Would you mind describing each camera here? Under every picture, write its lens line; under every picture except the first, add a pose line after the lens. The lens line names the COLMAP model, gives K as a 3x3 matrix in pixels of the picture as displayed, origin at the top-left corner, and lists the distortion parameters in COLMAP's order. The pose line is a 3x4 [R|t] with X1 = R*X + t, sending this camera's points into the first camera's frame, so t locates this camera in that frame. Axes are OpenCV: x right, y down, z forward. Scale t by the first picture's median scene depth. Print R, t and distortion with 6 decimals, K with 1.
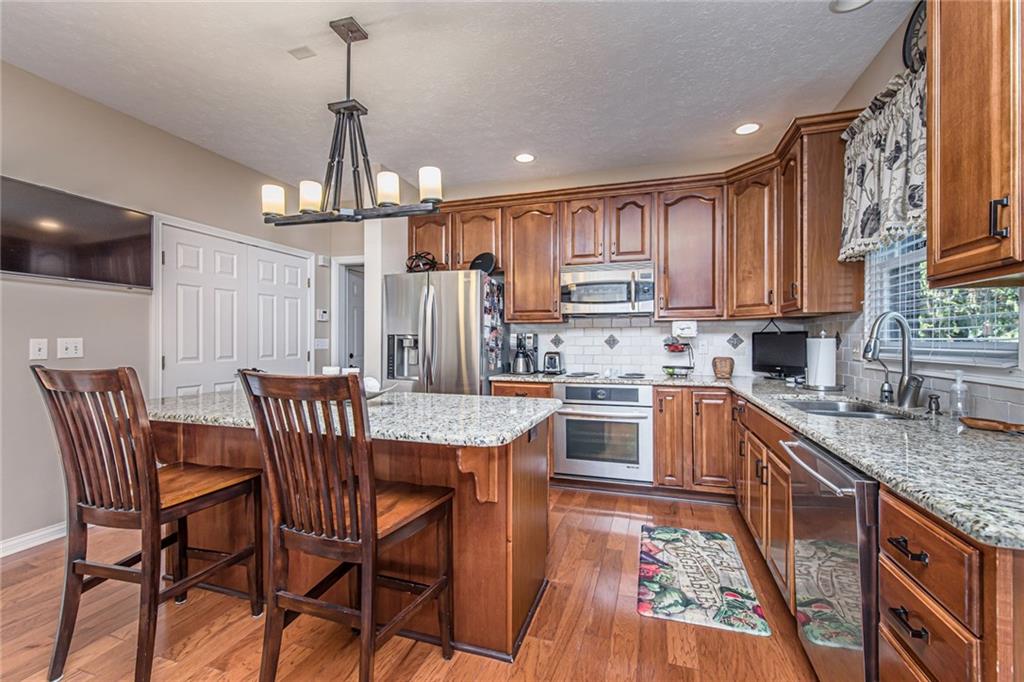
lens RADIAL K [[436.3, 0, 515.8], [0, 436.3, 336.6], [0, 0, 1]] dist [0.006288, -0.001311]
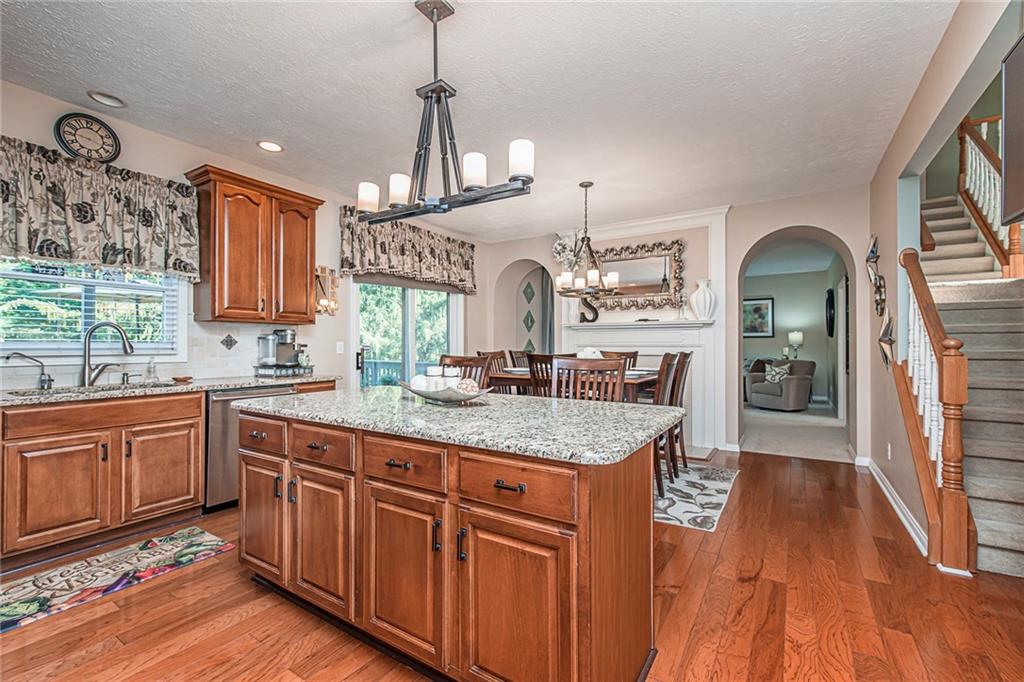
lens RADIAL K [[436.3, 0, 512.0], [0, 436.3, 344.3], [0, 0, 1]] dist [0.006288, -0.001311]
pose [[-0.965710, 0.000590, 0.259622, -0.692755], [-0.002357, 0.999936, -0.011038, 0.026849], [-0.259612, -0.011271, -0.965647, 1.648401]]
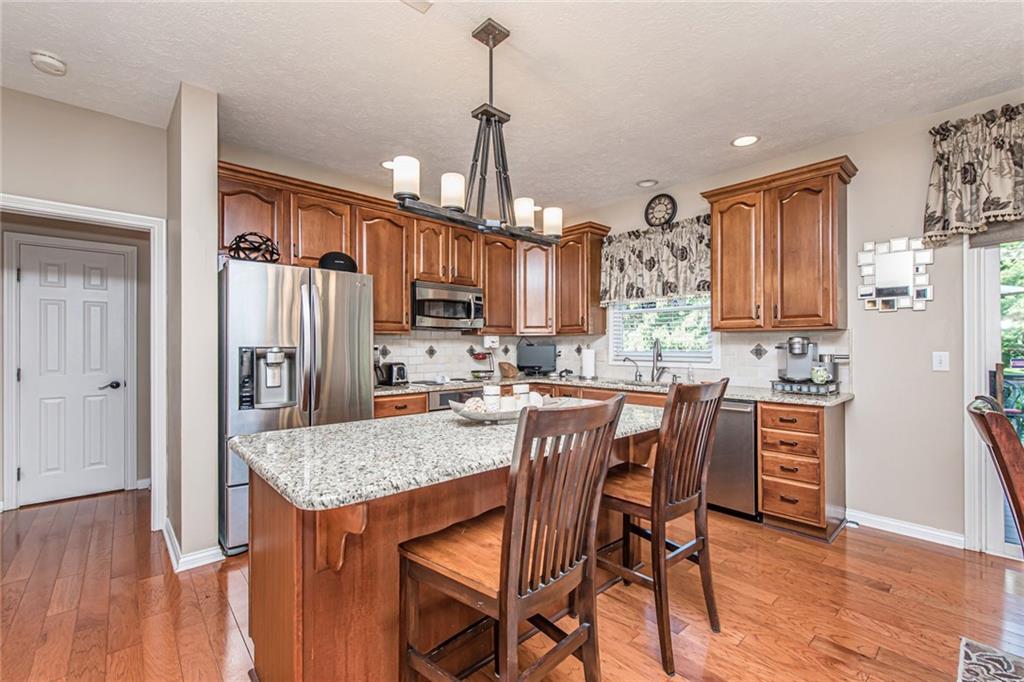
lens RADIAL K [[436.3, 0, 513.0], [0, 436.3, 345.2], [0, 0, 1]] dist [0.006288, -0.001311]
pose [[0.495854, -0.001932, 0.868403, -1.056267], [-0.004830, 0.999976, 0.004982, -0.020070], [-0.868392, -0.006665, 0.495833, 0.430226]]
